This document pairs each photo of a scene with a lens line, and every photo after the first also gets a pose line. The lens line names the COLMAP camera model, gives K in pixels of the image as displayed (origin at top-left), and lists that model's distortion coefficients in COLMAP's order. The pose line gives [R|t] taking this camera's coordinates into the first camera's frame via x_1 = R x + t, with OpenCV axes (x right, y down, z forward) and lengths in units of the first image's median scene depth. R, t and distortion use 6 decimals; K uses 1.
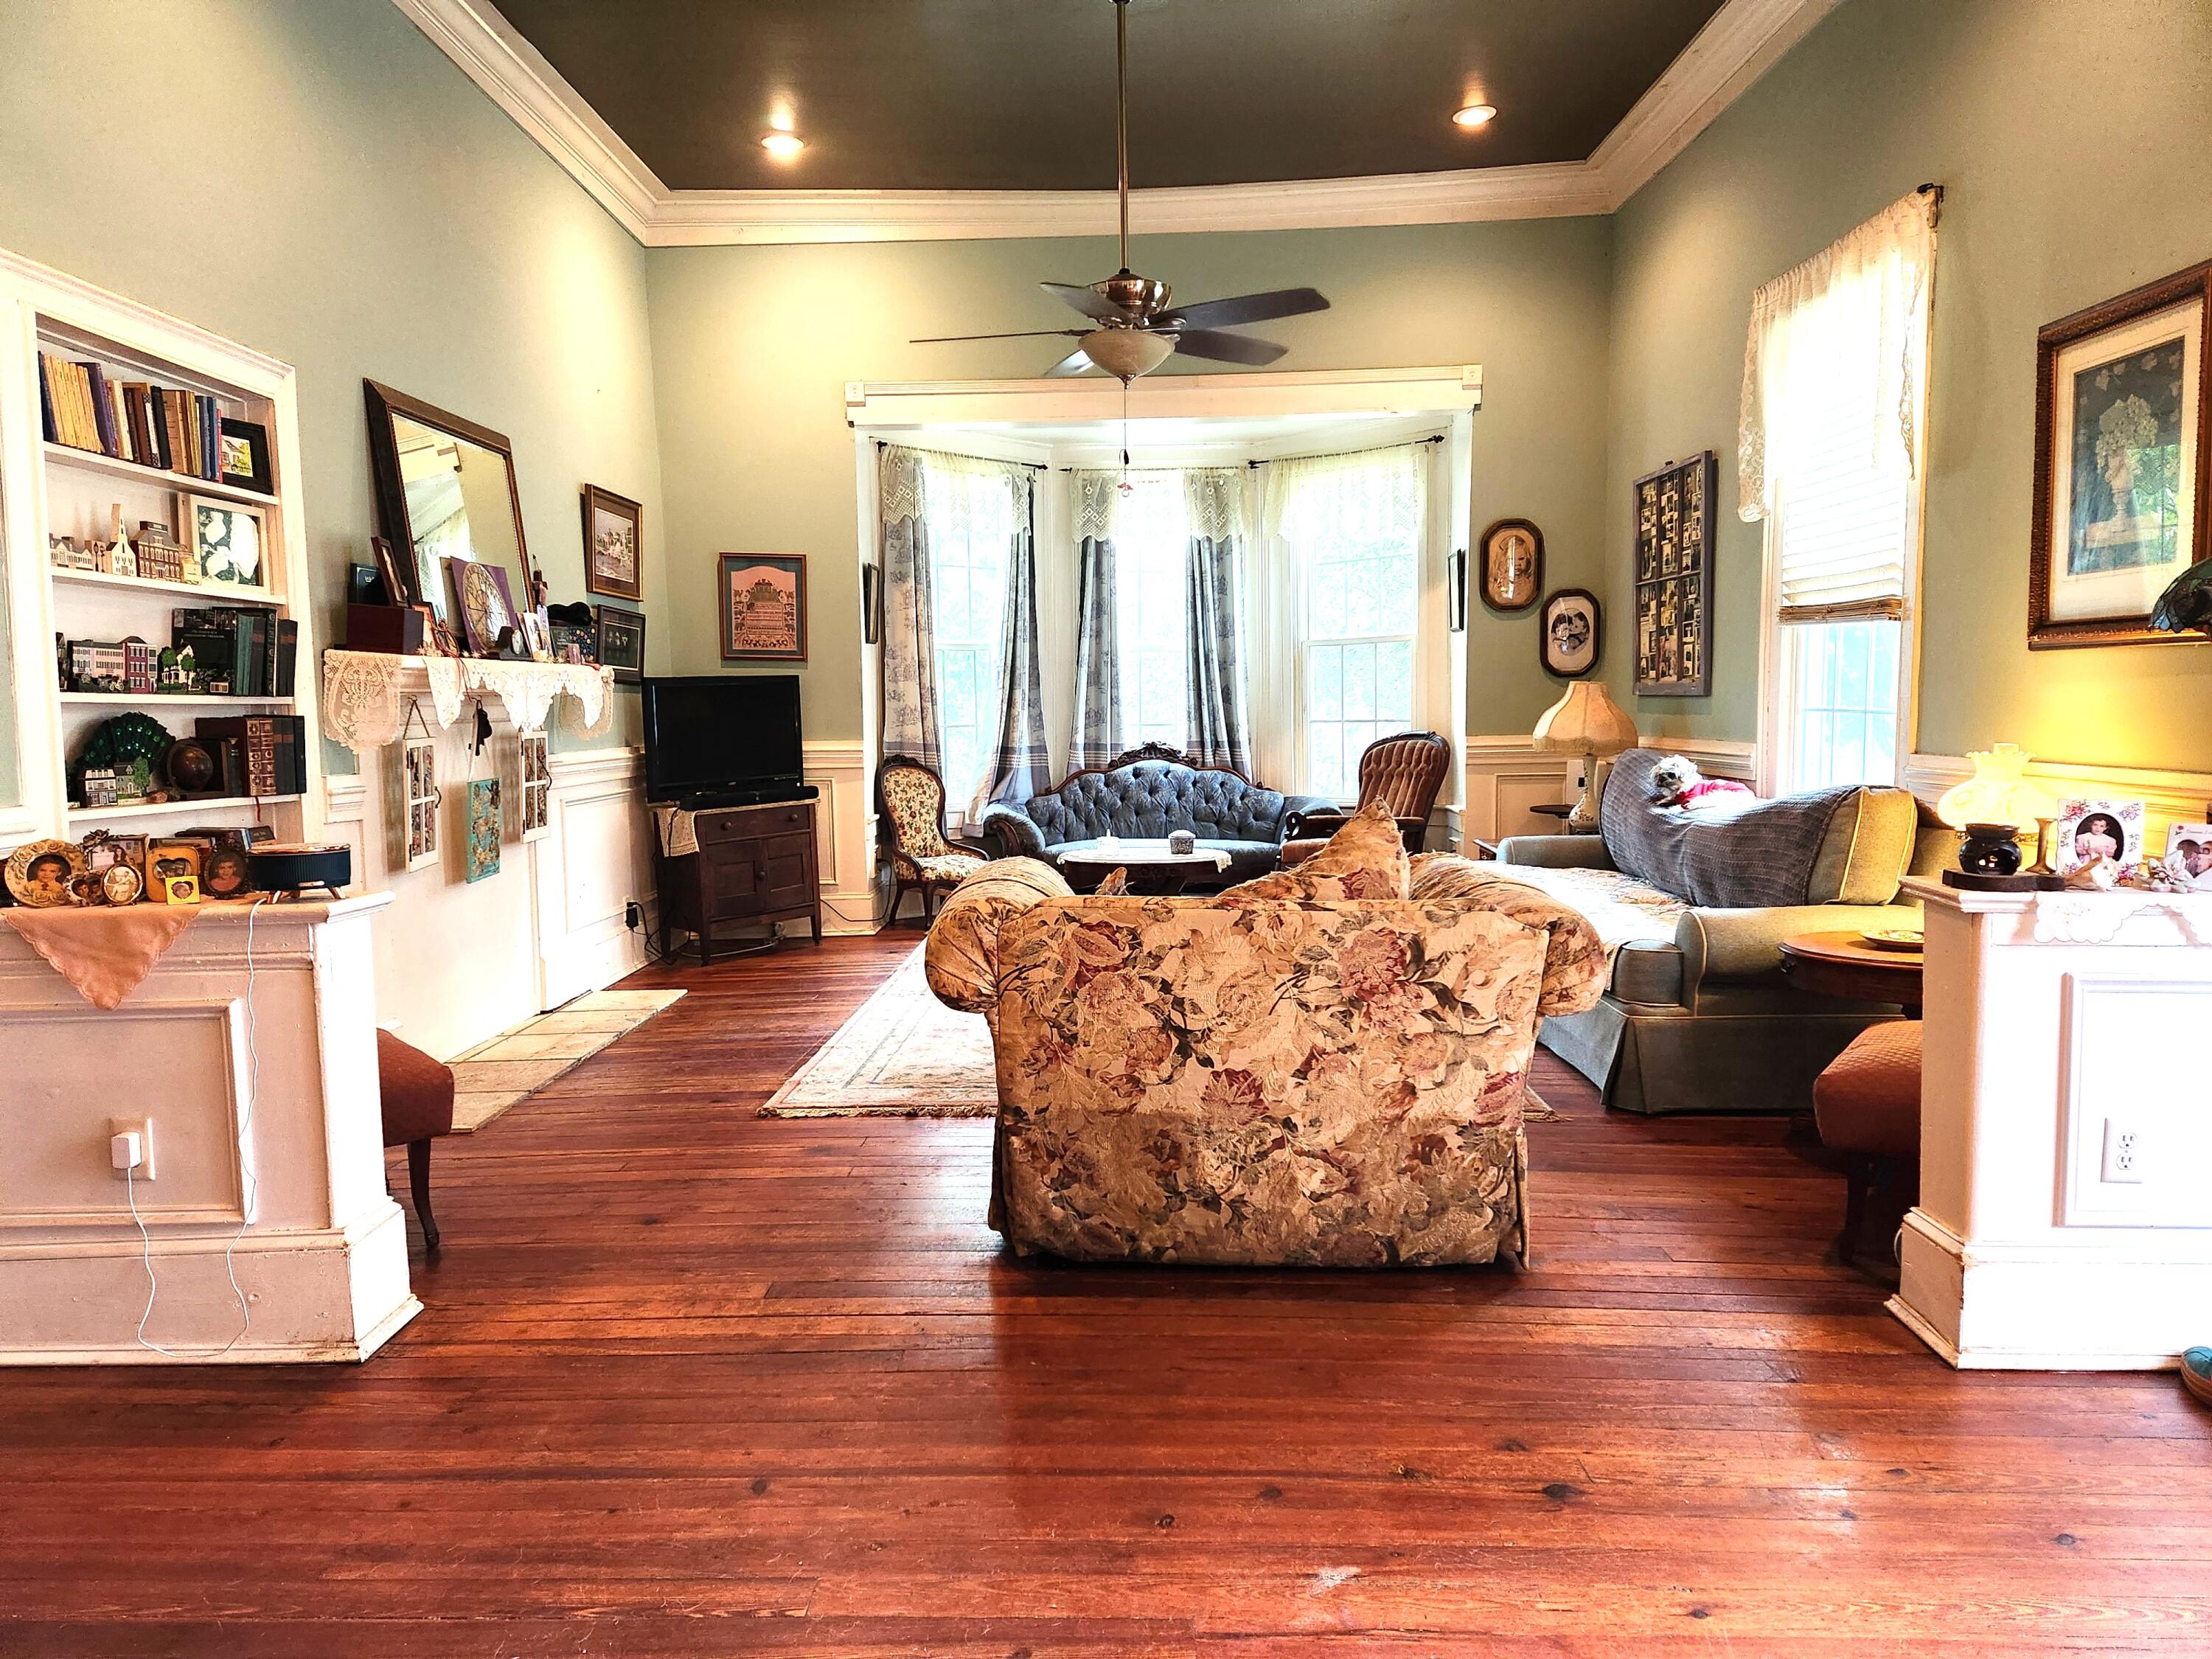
lens RADIAL K [[1477.9, 0, 1094.5], [0, 1477.9, 838.4], [0, 0, 1]] dist [0.103186, -0.102264]
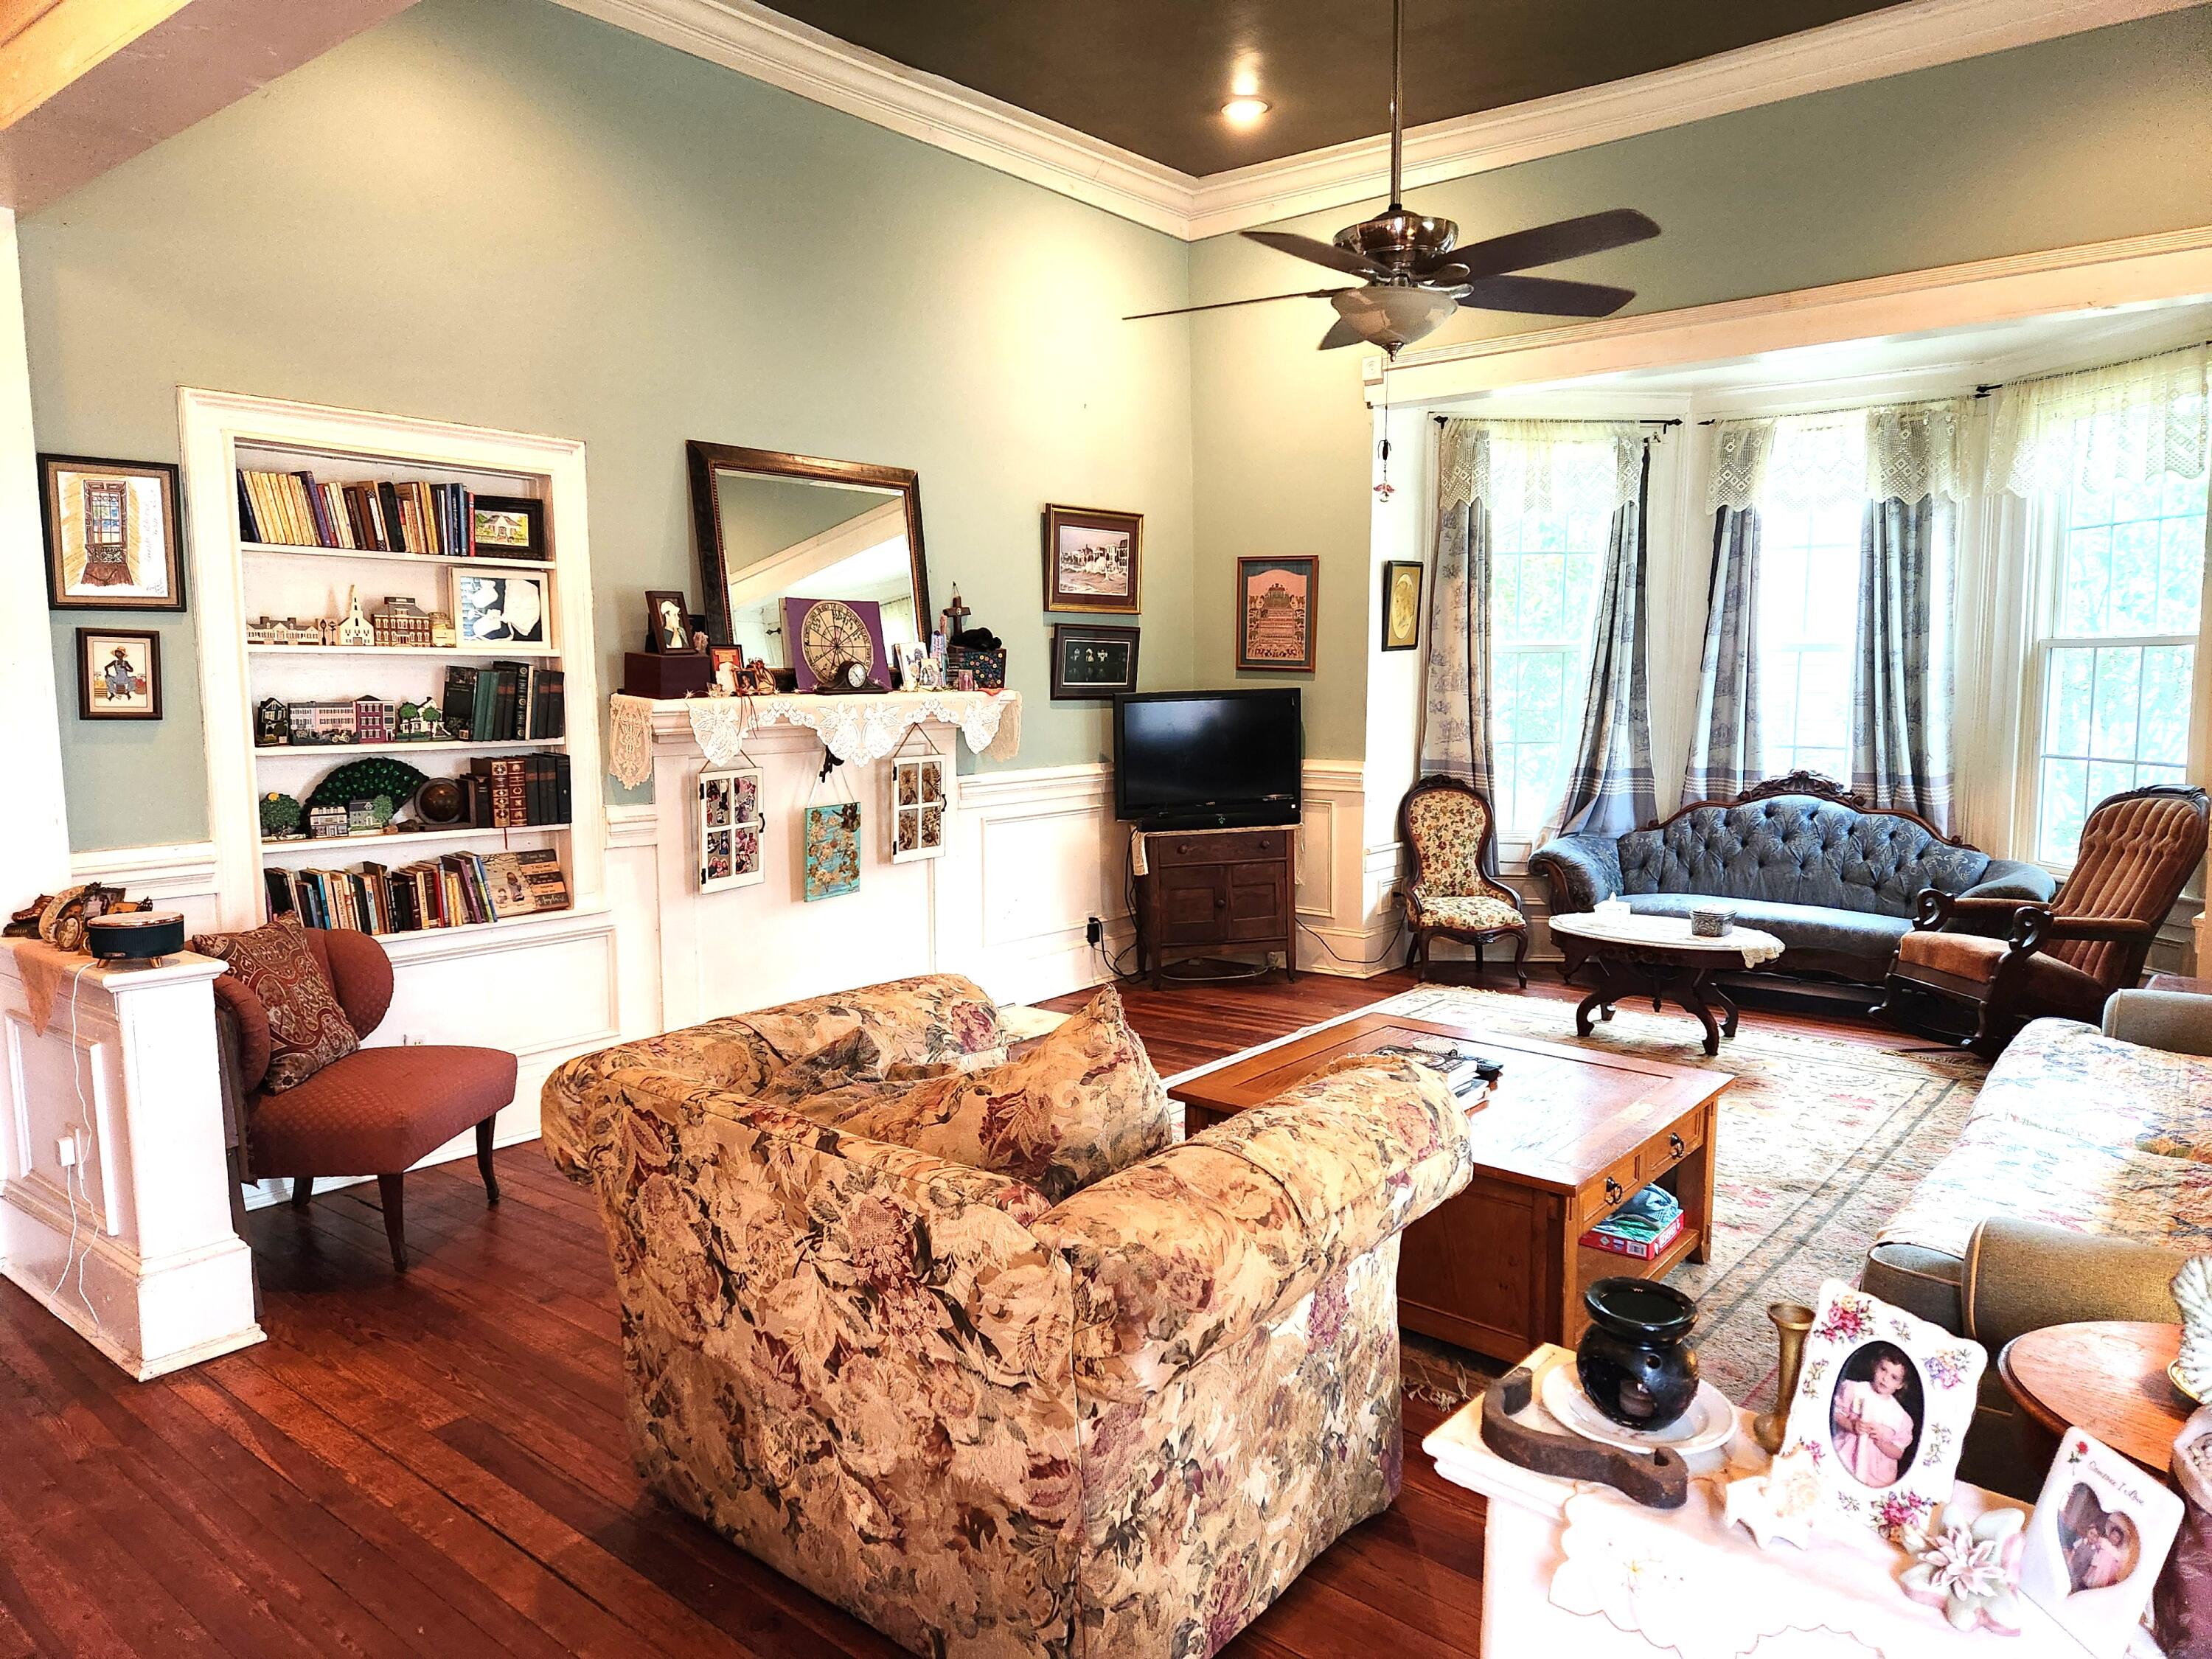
lens RADIAL K [[1476.0, 0, 1115.5], [0, 1476.0, 839.4], [0, 0, 1]] dist [0.106699, -0.103411]
pose [[0.792196, 0.084264, -0.604421, 0.299004], [-0.063353, 0.996426, 0.055878, -0.066502], [0.606969, -0.005975, 0.794703, 0.222837]]
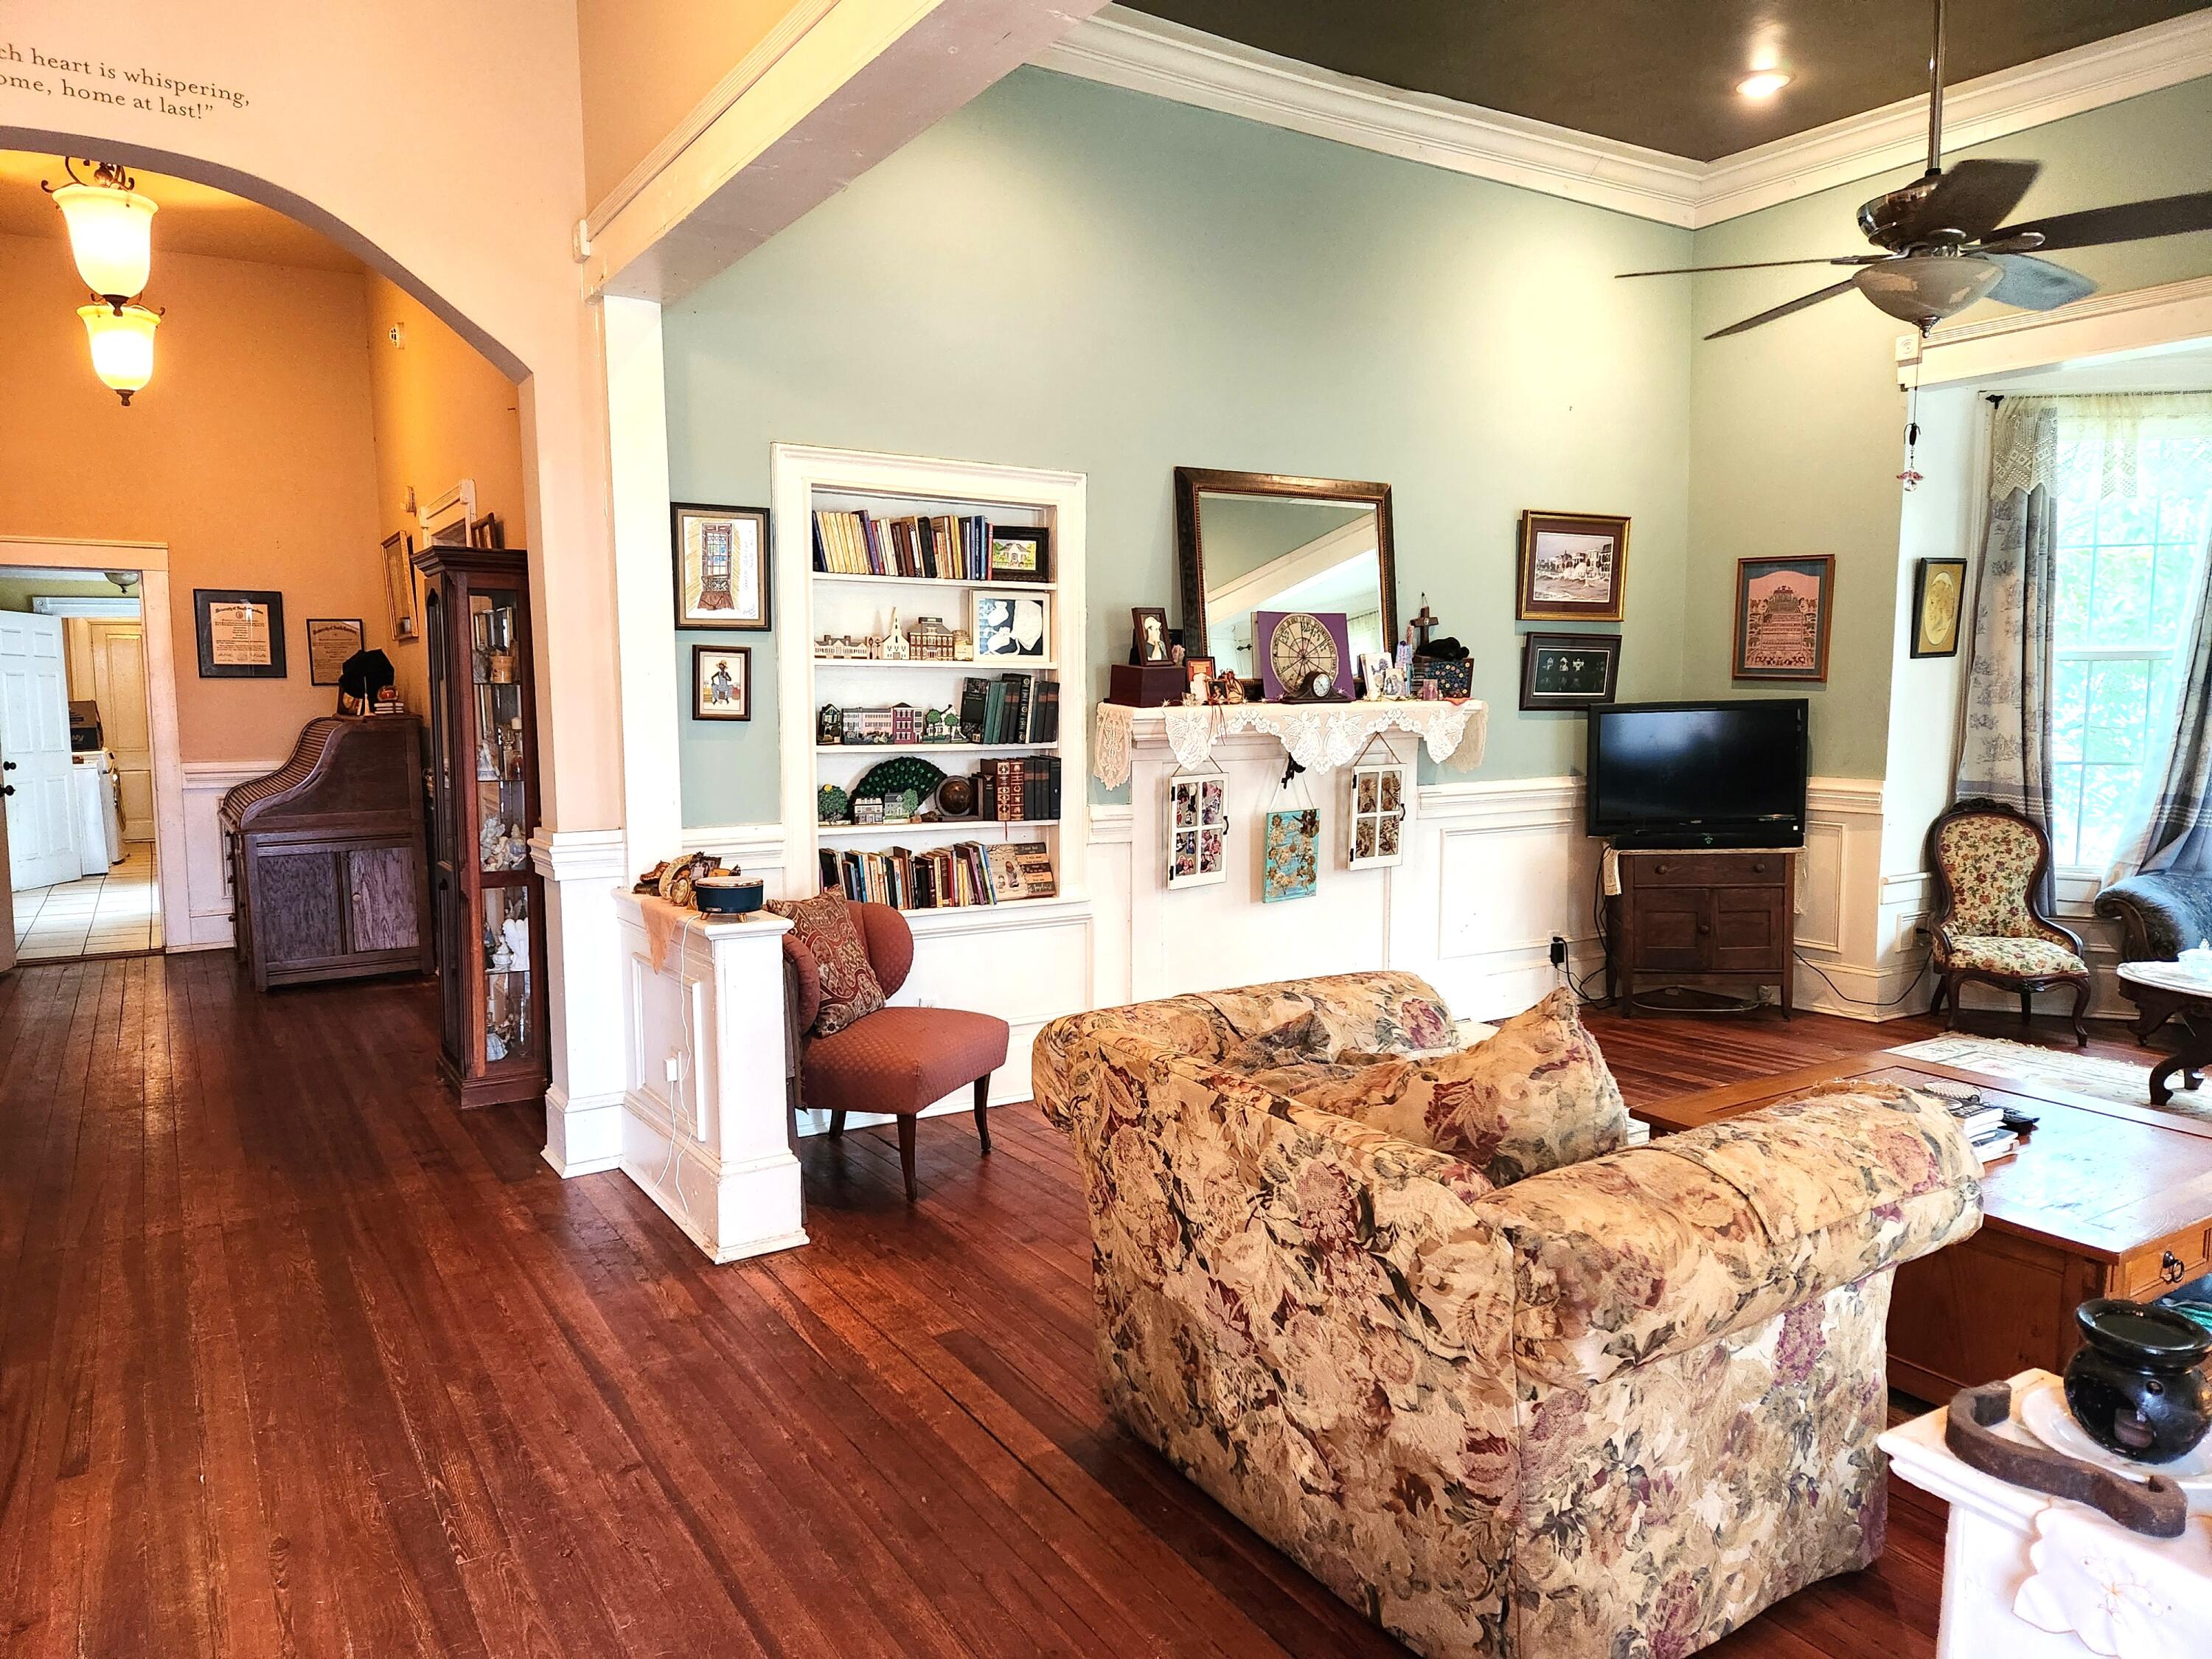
lens RADIAL K [[1477.9, 0, 1094.5], [0, 1477.9, 838.4], [0, 0, 1]] dist [0.103186, -0.102264]
pose [[0.557550, 0.099652, -0.824140, 0.314150], [-0.080140, 0.994593, 0.066046, -0.060881], [0.826266, 0.029223, 0.562522, 0.209583]]
